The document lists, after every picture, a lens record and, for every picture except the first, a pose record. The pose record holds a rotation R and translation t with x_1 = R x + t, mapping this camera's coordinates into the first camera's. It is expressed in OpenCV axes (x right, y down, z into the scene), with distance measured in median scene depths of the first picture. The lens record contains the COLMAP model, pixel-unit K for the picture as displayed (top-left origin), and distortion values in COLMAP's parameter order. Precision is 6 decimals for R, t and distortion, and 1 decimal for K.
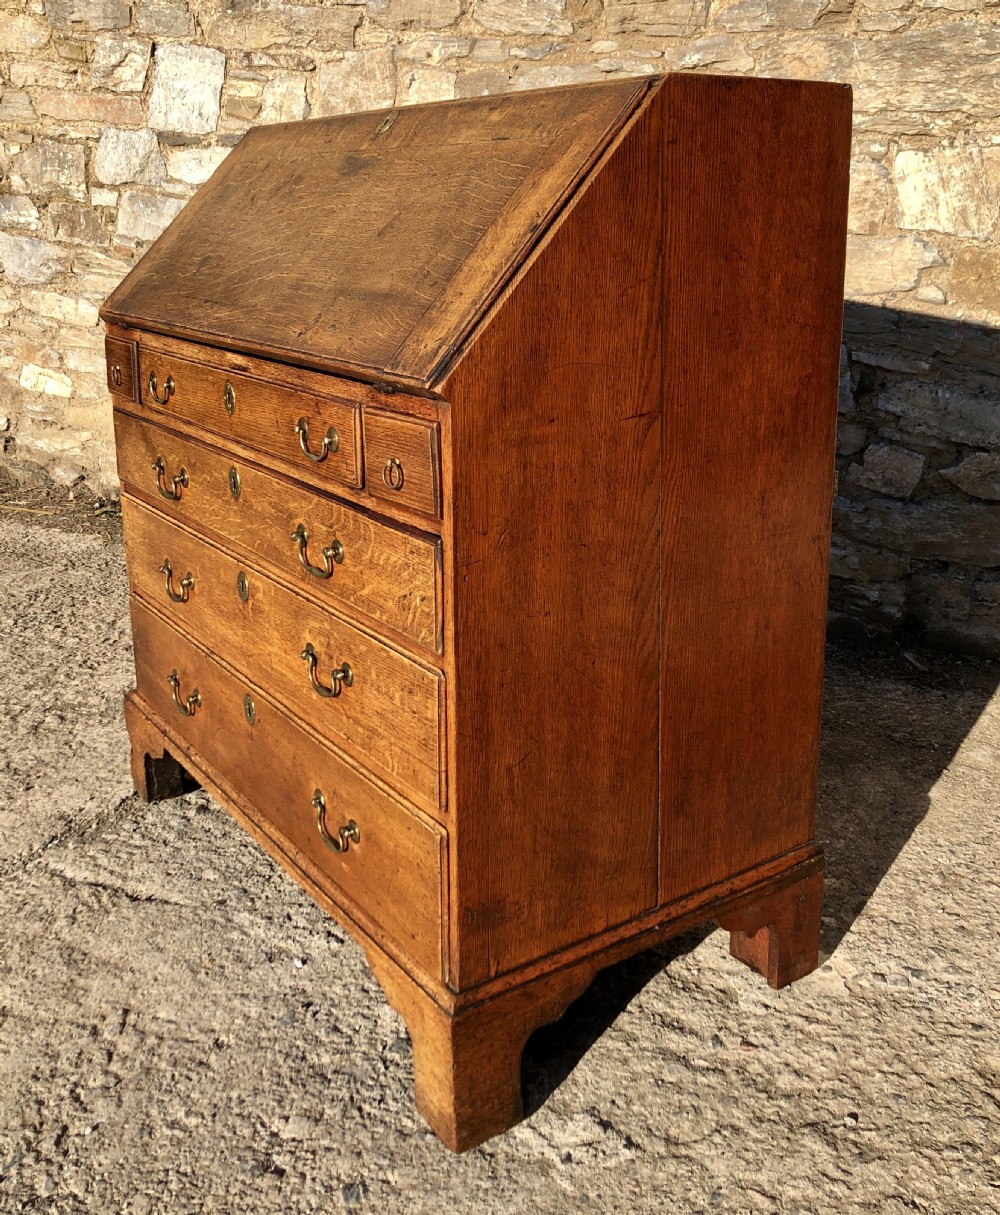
lens RADIAL K [[1275.8, 0, 529.4], [0, 1275.8, 485.7], [0, 0, 1]] dist [0.014271, 0.000000]
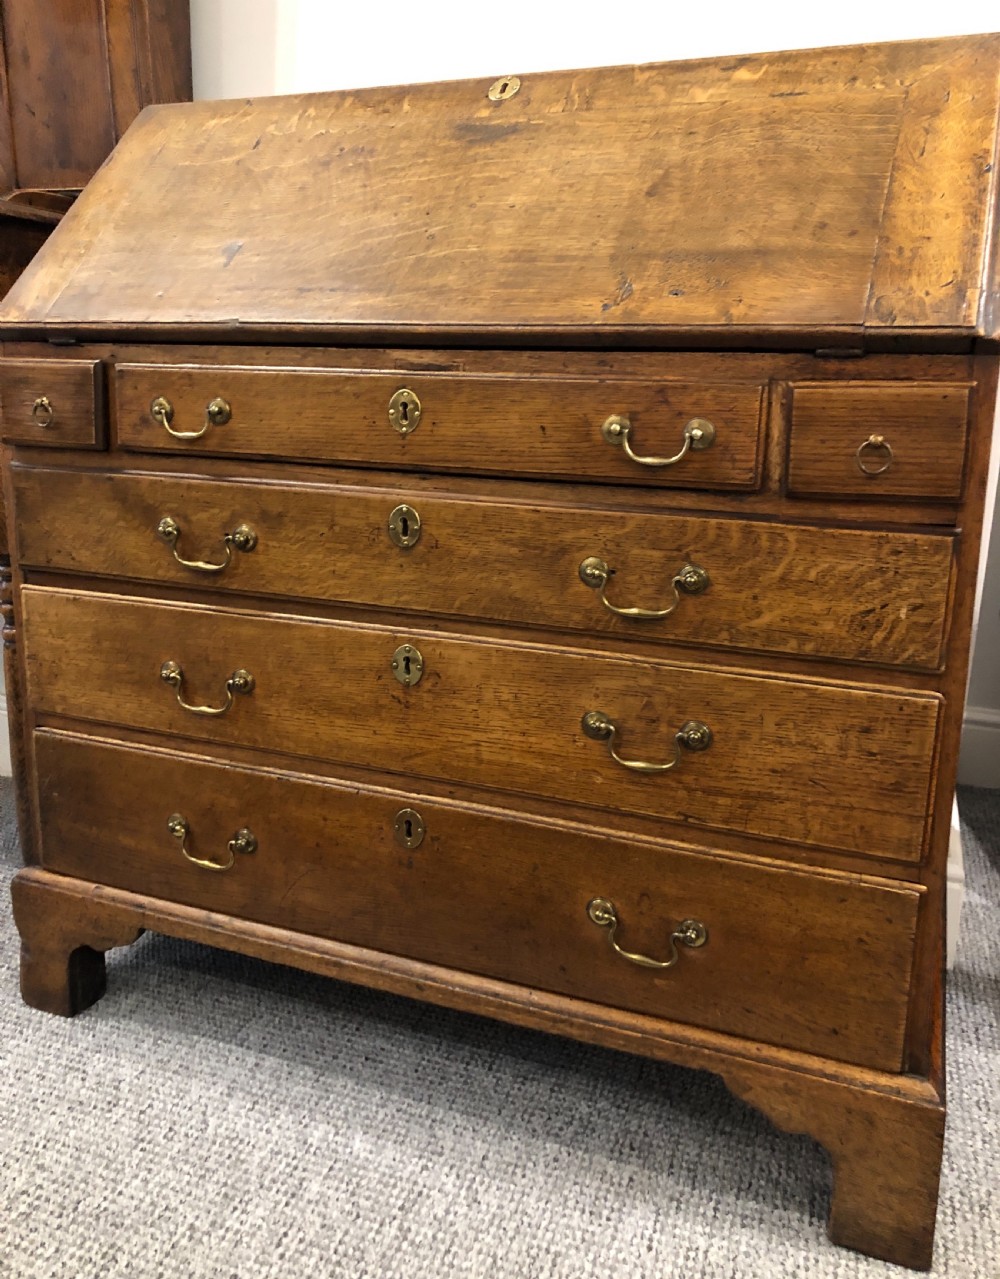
lens RADIAL K [[1084.1, 0, 526.6], [0, 1084.1, 592.0], [0, 0, 1]] dist [0.030576, -0.028057]
pose [[0.832514, -0.080711, 0.548094, -0.566945], [0.094044, 0.995561, 0.003758, 0.044084], [-0.545964, 0.048417, 0.836408, 0.464653]]
